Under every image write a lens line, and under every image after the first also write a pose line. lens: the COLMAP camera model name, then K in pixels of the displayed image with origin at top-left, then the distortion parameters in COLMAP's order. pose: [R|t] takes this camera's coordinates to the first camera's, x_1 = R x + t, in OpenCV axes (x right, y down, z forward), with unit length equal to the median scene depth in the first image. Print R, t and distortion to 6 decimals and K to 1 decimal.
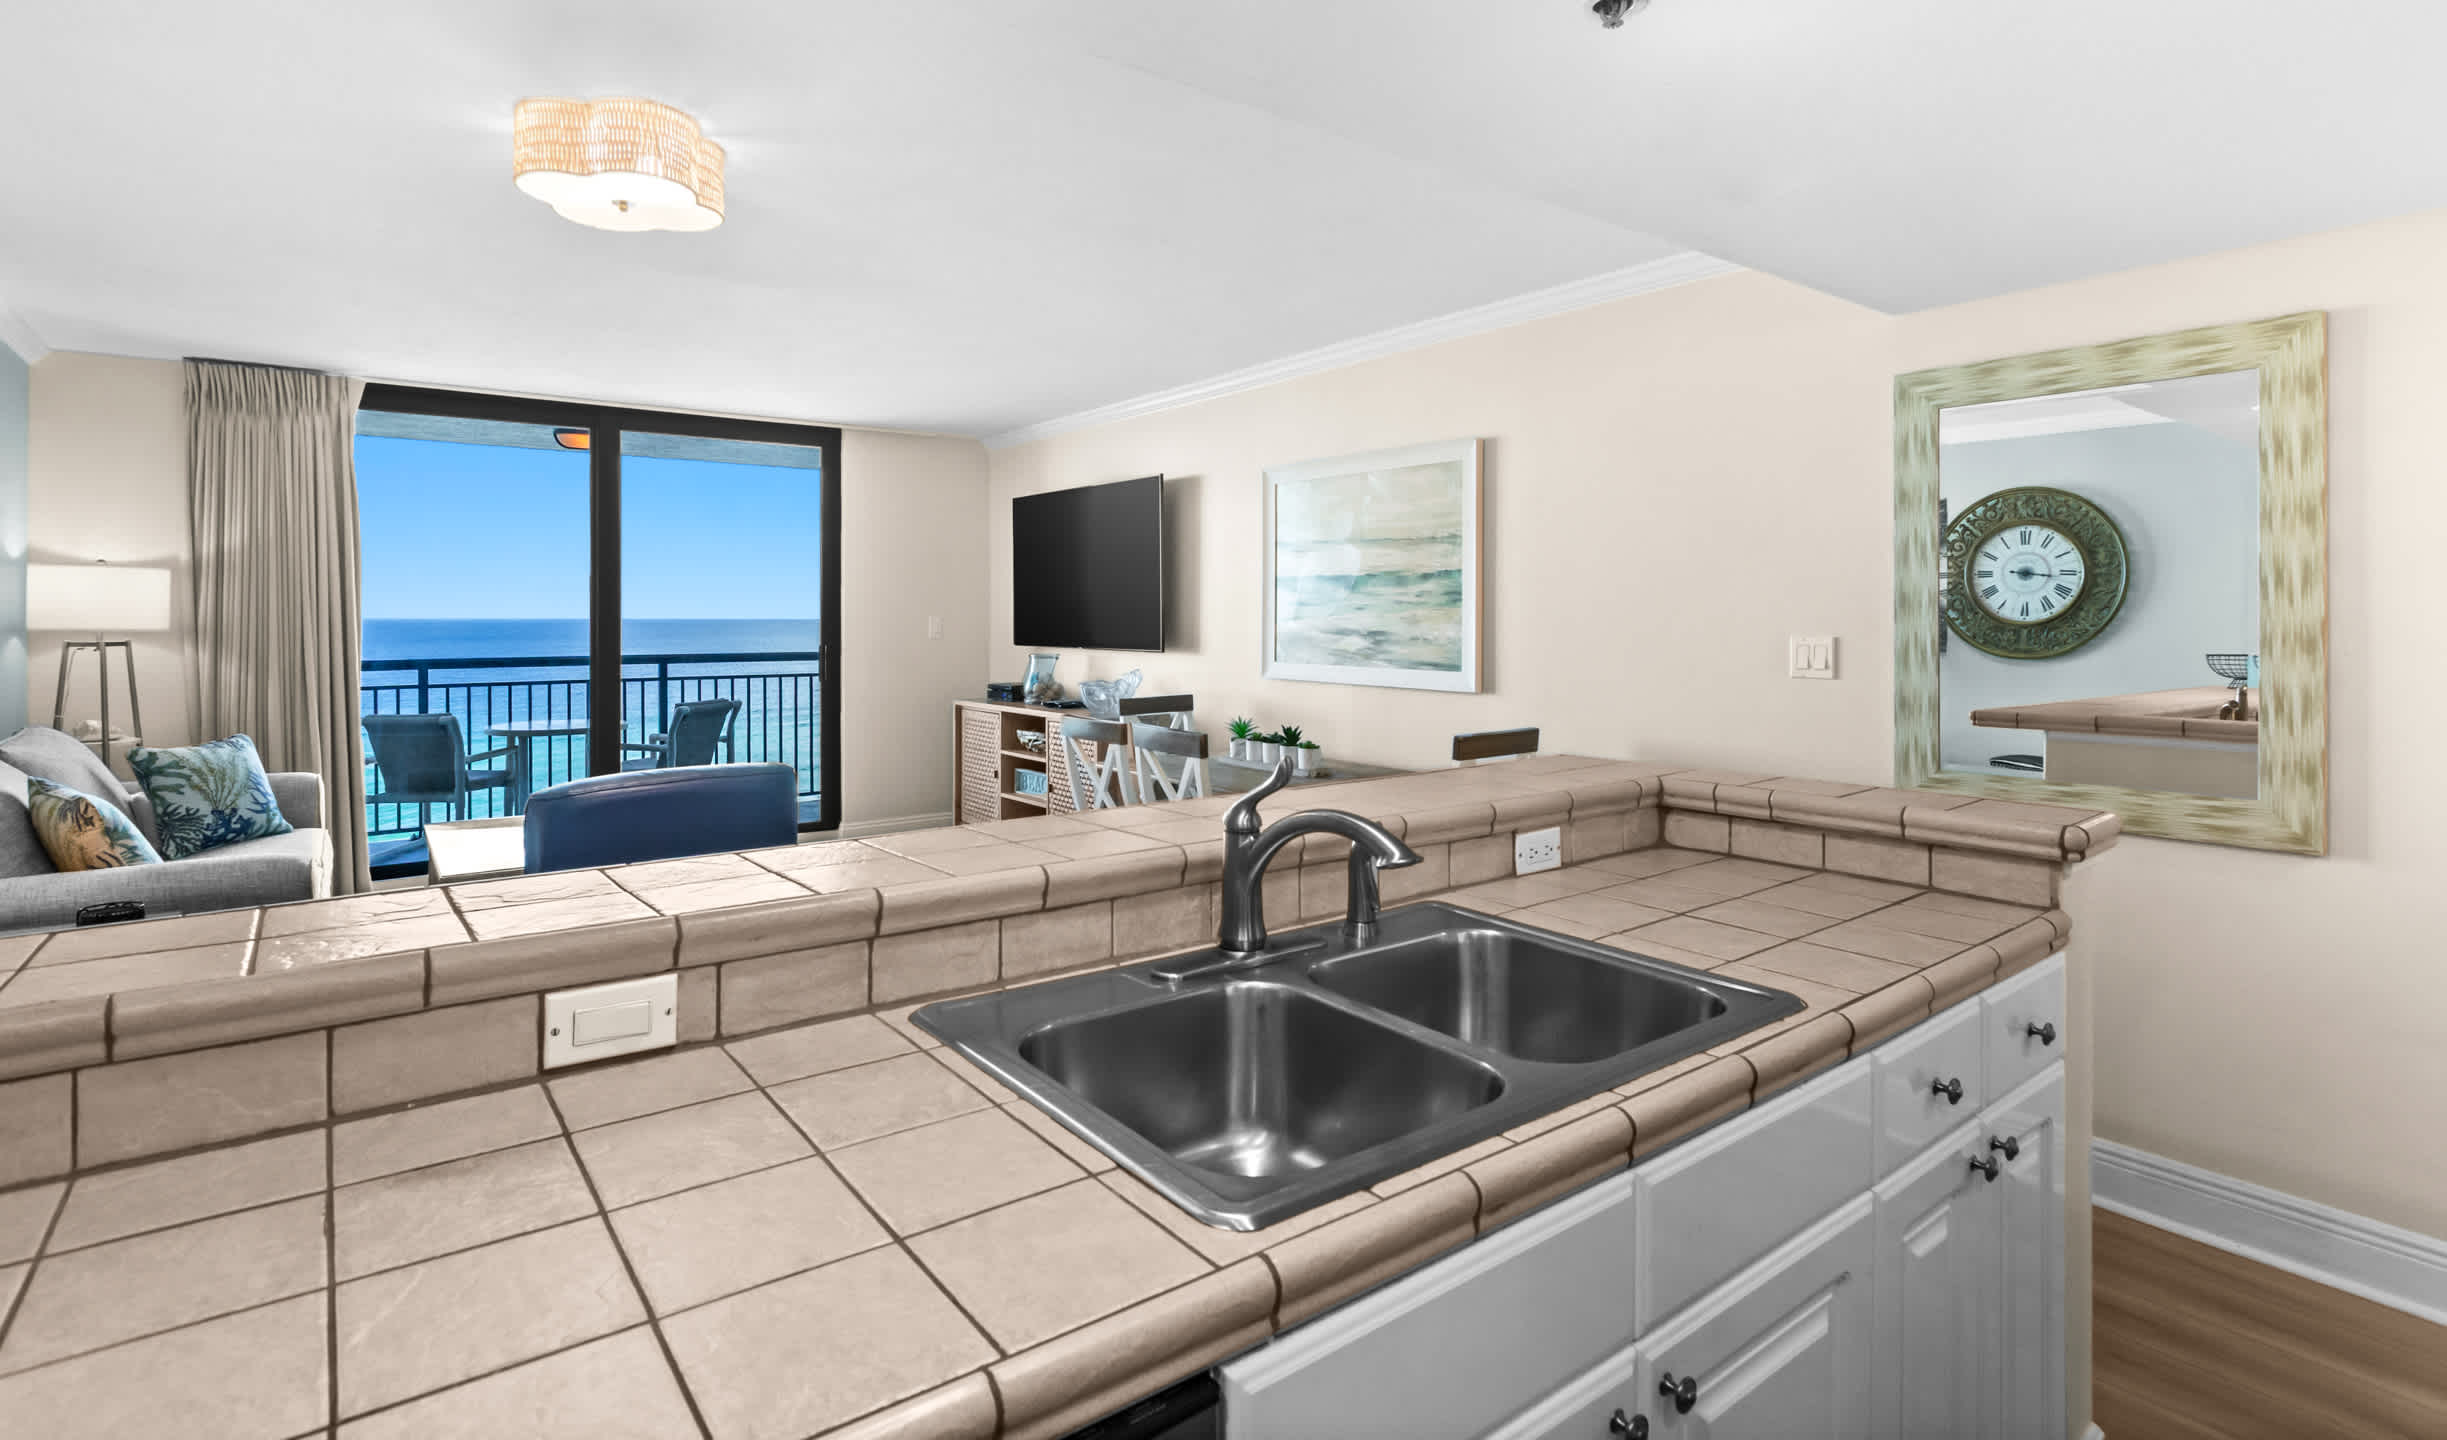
lens RADIAL K [[1152.7, 0, 1178.5], [0, 1152.7, 620.0], [0, 0, 1]] dist [0.003928, -0.000165]
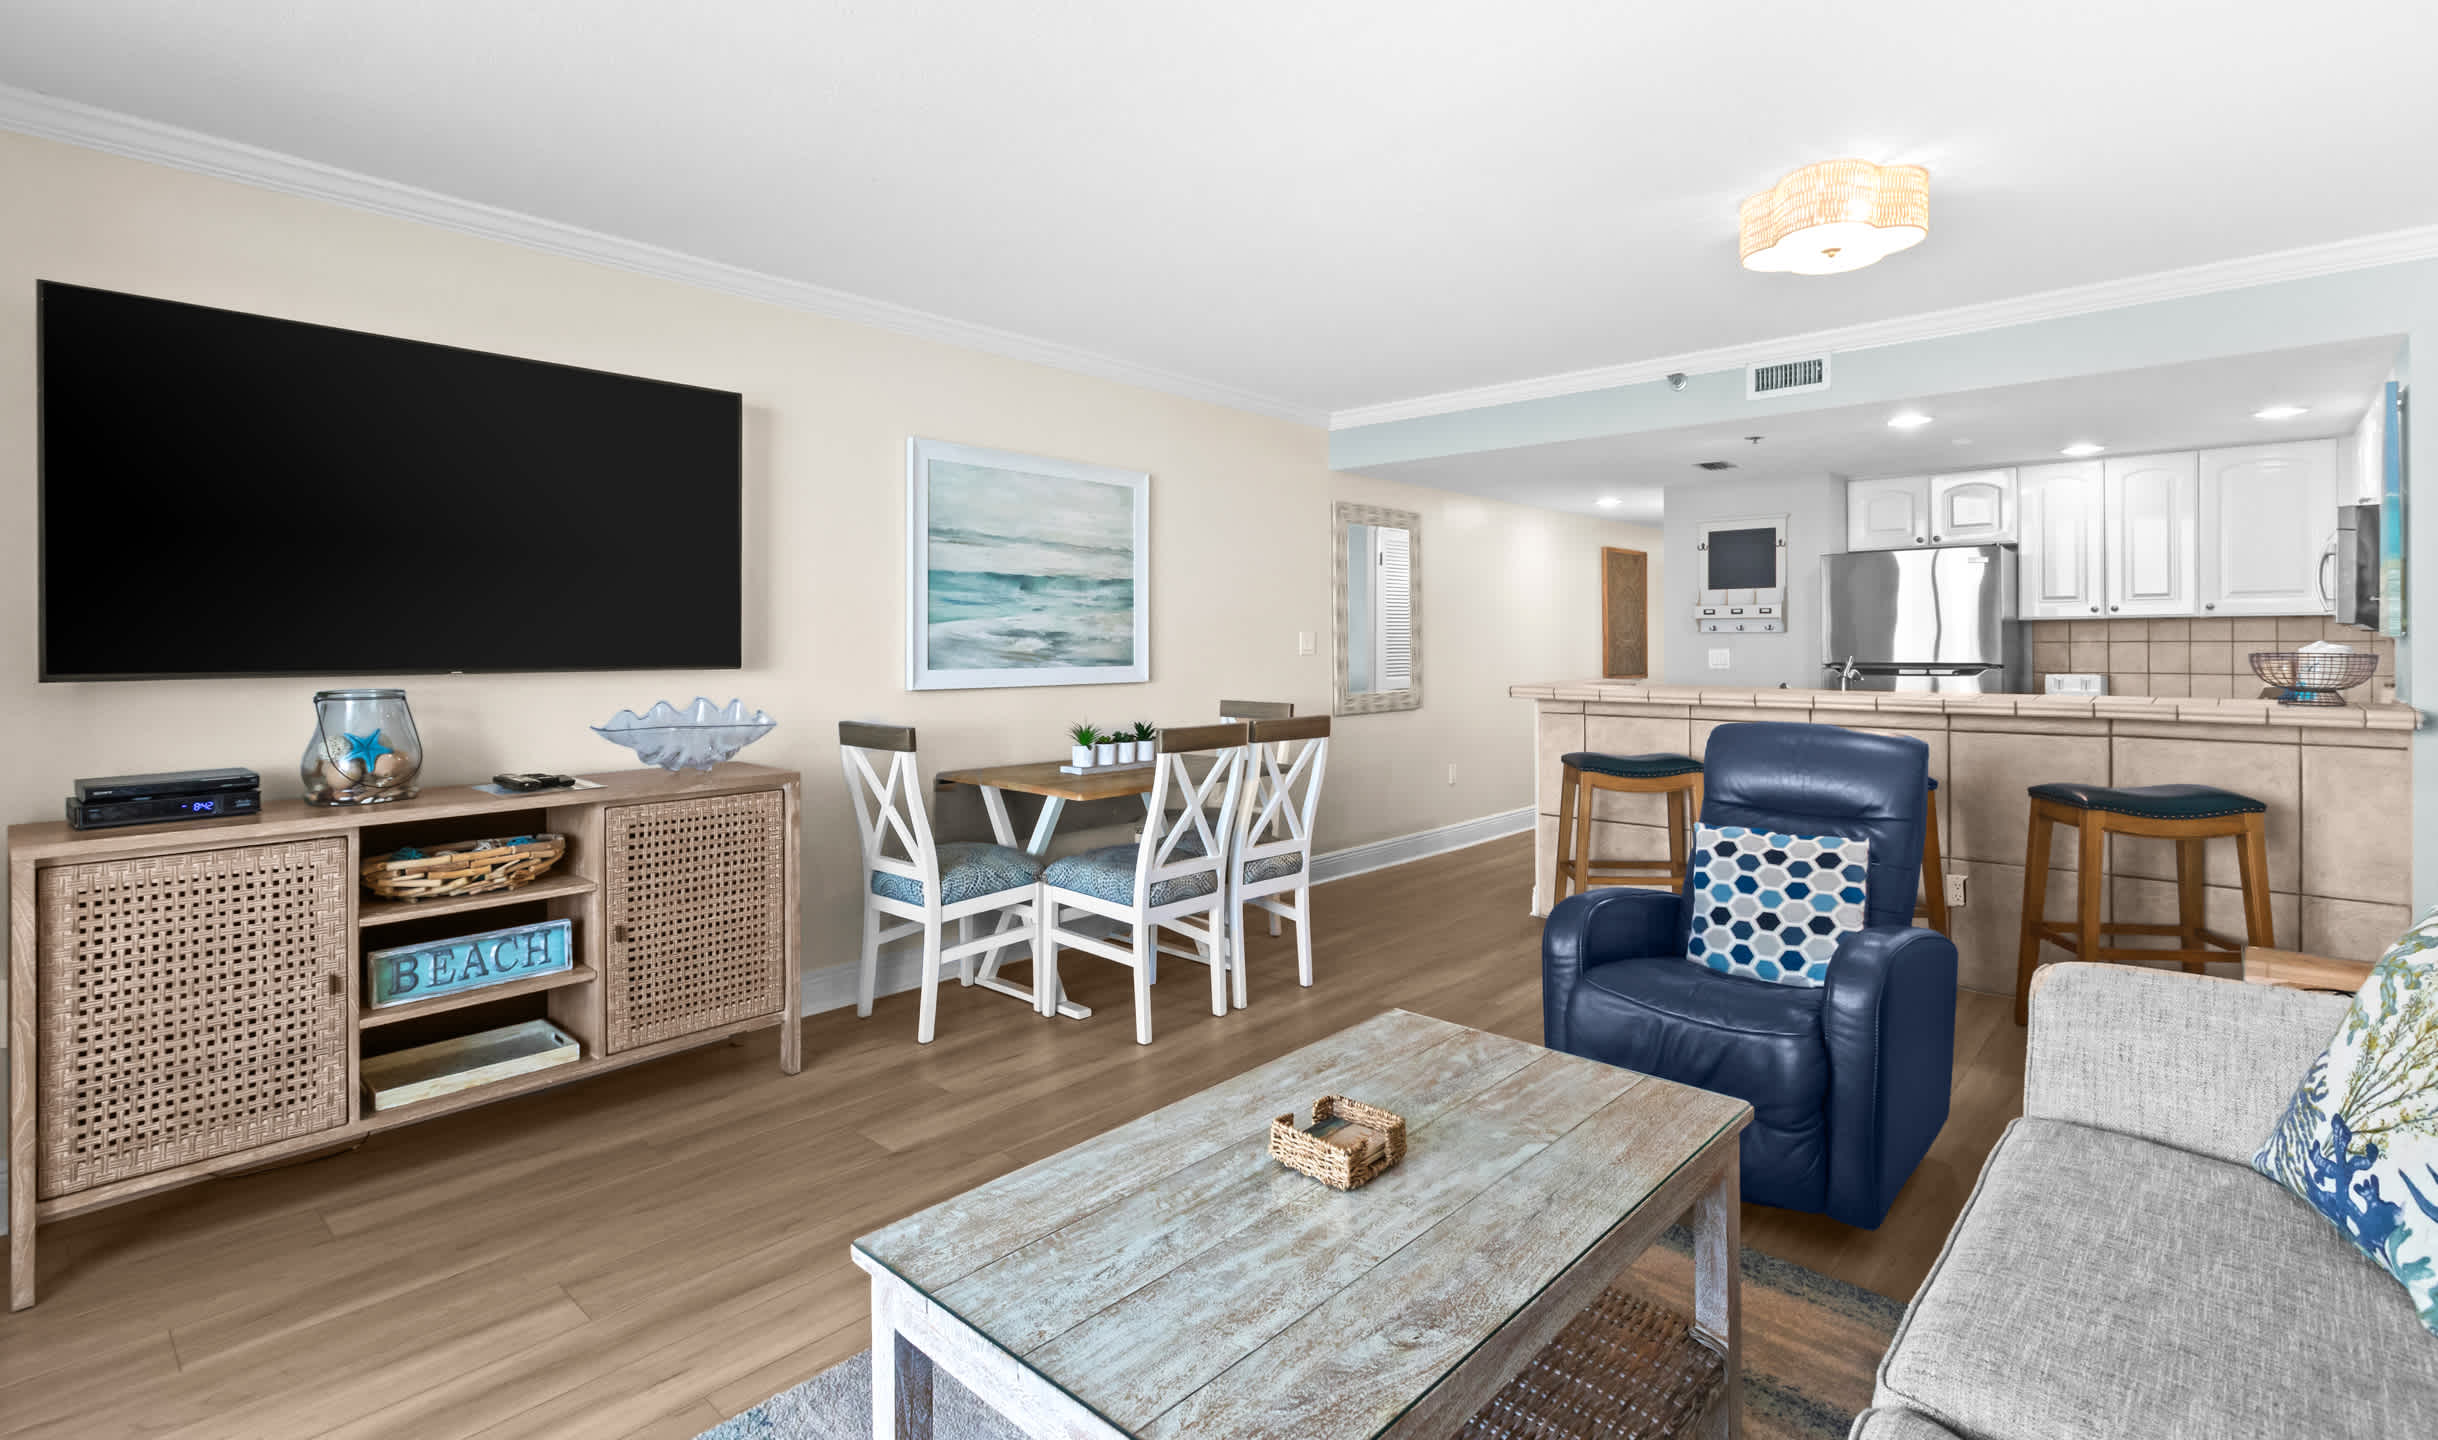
lens RADIAL K [[1148.4, 0, 1209.4], [0, 1148.4, 637.8], [0, 0, 1]] dist [0.003928, -0.000165]
pose [[-0.194320, 0.000422, 0.980938, -0.796126], [0.007009, 0.999975, 0.000958, 0.013507], [-0.980913, 0.007062, -0.194318, 0.977285]]
